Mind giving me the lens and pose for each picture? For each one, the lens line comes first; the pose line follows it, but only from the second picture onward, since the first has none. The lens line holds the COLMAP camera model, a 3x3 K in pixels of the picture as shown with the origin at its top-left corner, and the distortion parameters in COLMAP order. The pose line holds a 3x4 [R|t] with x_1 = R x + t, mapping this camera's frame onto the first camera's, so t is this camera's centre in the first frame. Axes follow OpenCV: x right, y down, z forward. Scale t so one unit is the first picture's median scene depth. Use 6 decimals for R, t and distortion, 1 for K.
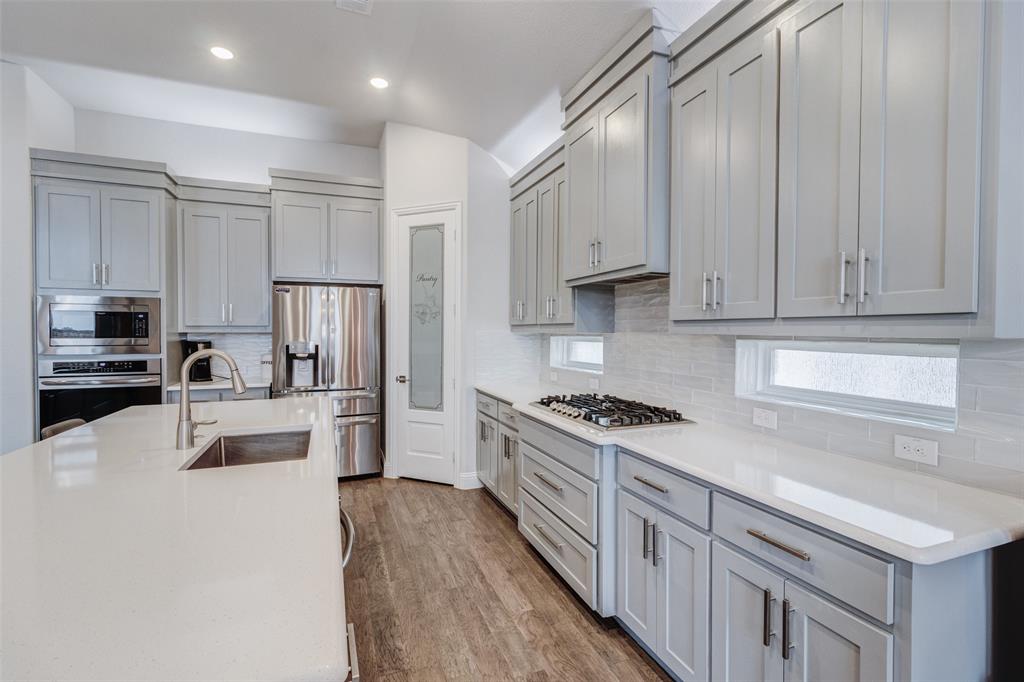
lens RADIAL K [[474.1, 0, 516.7], [0, 474.1, 337.7], [0, 0, 1]] dist [0.000378, 0.000110]
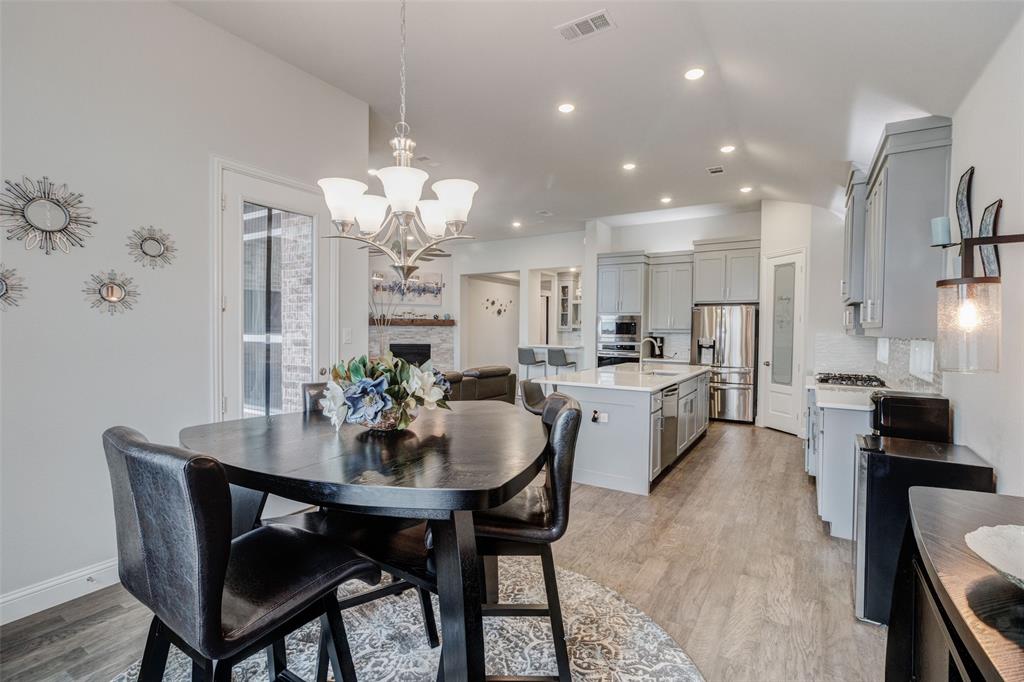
lens RADIAL K [[472.0, 0, 512.0], [0, 472.0, 337.2], [0, 0, 1]] dist [-0.000208, 0.000184]
pose [[0.594297, 0.018653, -0.804029, 0.537813], [-0.020044, 0.999764, 0.008378, 0.005012], [0.803996, 0.011137, 0.594531, -0.636180]]
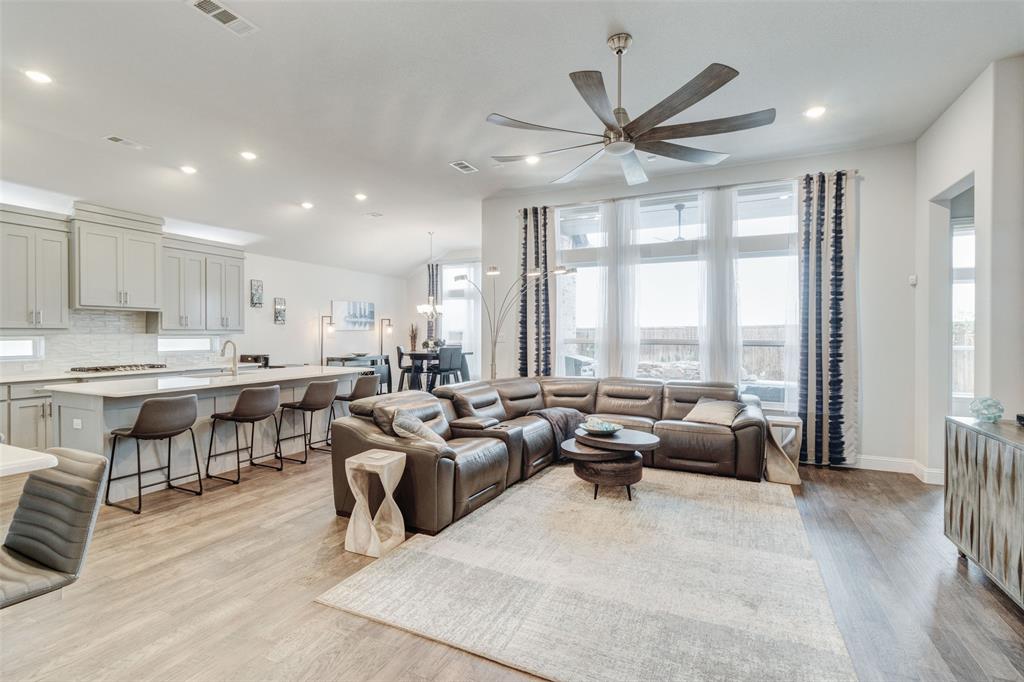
lens RADIAL K [[470.5, 0, 515.0], [0, 470.5, 337.2], [0, 0, 1]] dist [0.000802, 0.000729]
pose [[-0.690302, -0.008088, 0.723476, -1.726620], [0.009005, 0.999764, 0.019769, -0.013389], [-0.723465, 0.020162, -0.690066, 0.774120]]
